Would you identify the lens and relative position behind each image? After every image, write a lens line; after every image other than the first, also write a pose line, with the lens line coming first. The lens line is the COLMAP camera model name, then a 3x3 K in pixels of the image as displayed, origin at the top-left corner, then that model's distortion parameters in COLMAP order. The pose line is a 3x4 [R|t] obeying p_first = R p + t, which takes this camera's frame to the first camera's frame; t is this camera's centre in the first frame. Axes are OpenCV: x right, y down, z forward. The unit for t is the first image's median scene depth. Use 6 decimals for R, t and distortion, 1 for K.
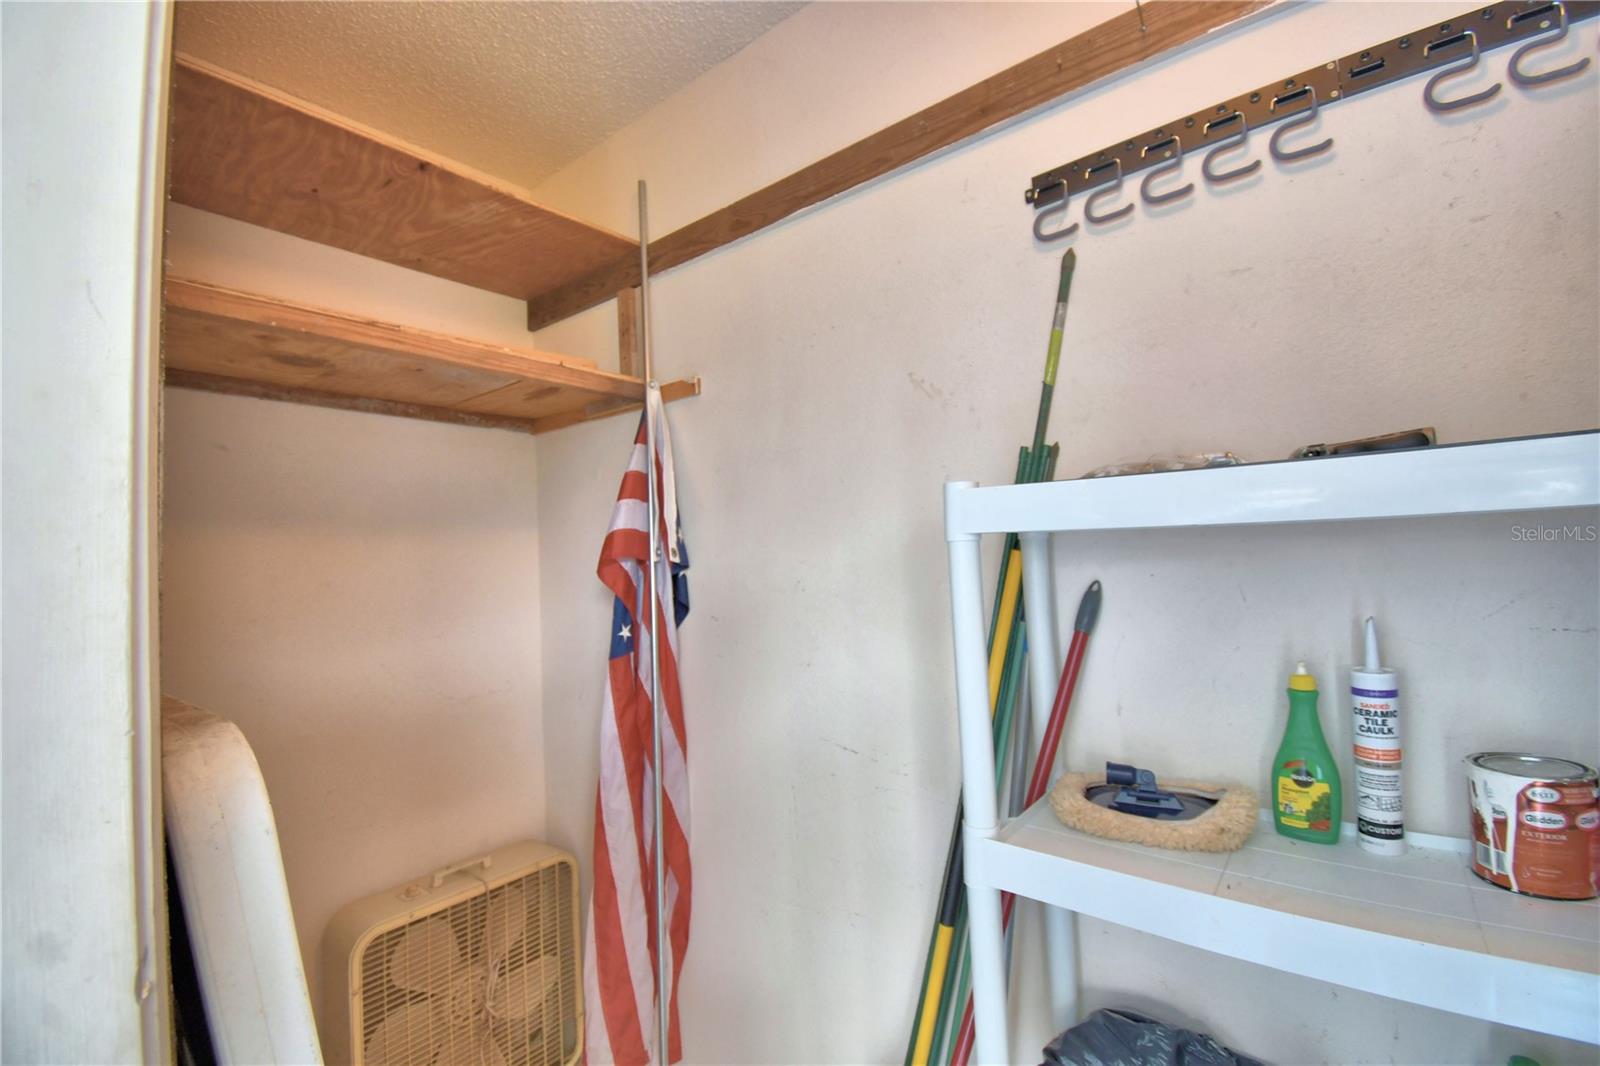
lens RADIAL K [[700.9, 0, 794.1], [0, 700.9, 529.8], [0, 0, 1]] dist [0.023706, -0.028226]
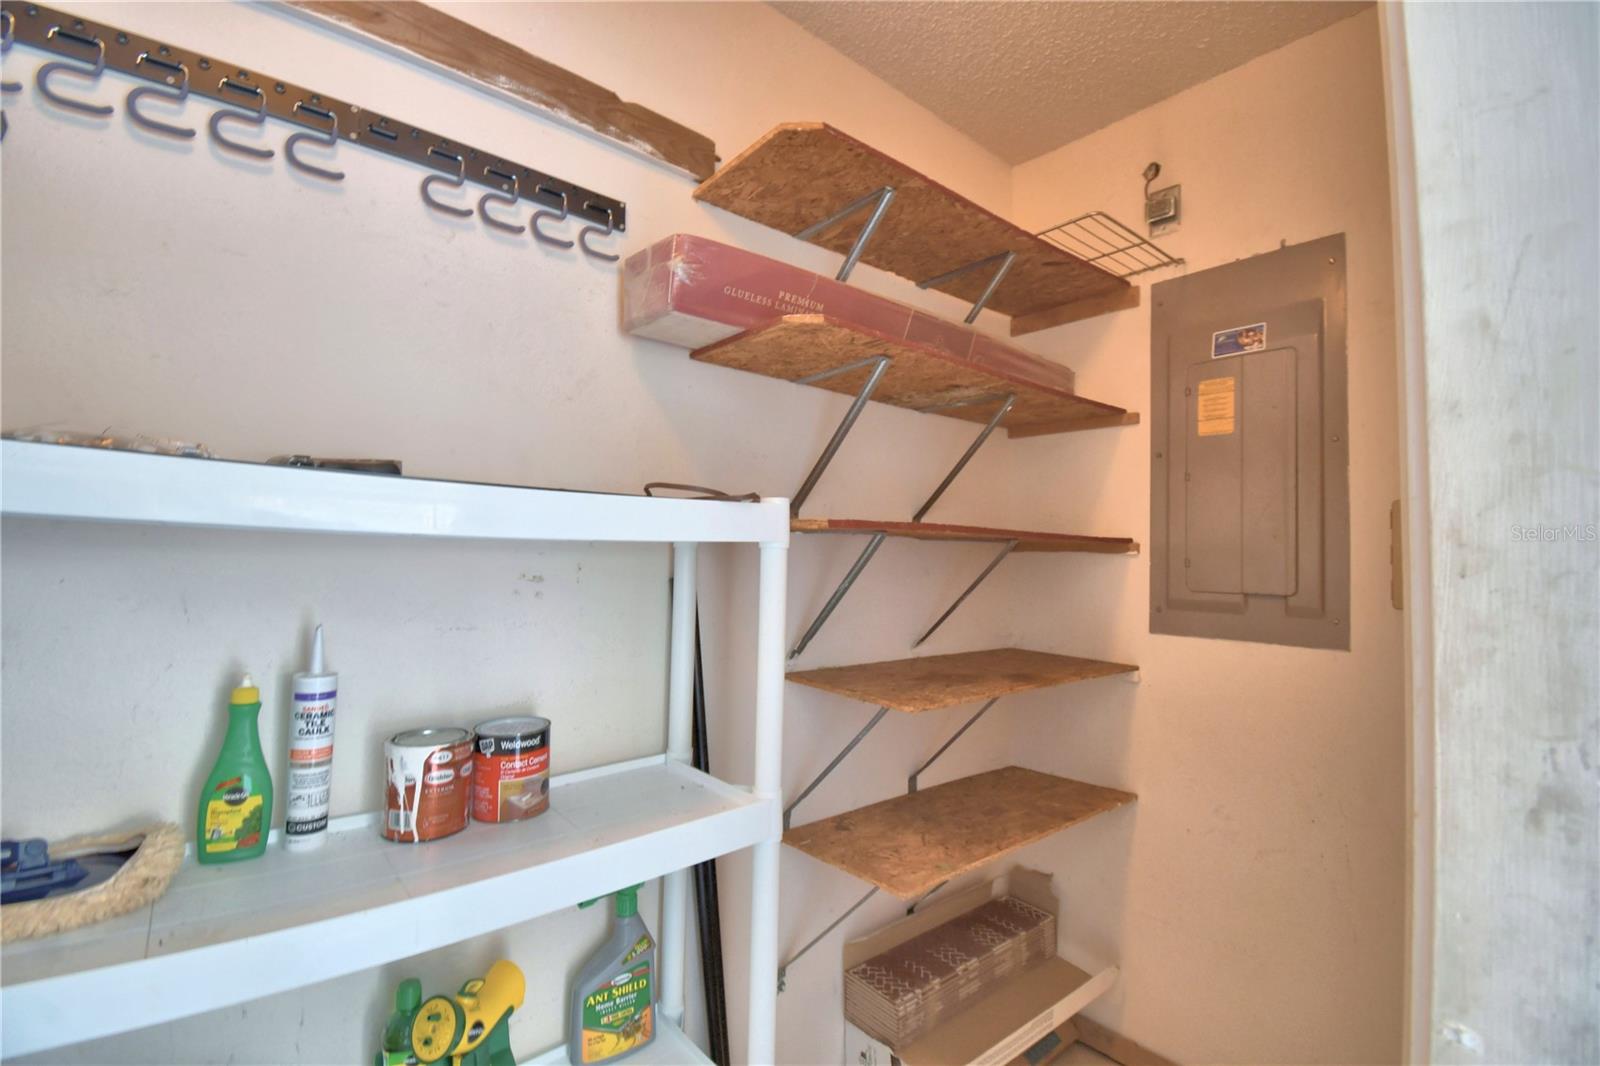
lens RADIAL K [[719.0, 0, 804.3], [0, 719.0, 521.0], [0, 0, 1]] dist [-0.020080, -0.011425]
pose [[0.159296, 0.099017, 0.982253, -0.130883], [-0.072045, 0.993471, -0.088464, 0.011148], [-0.984599, -0.056674, 0.165390, 0.109246]]
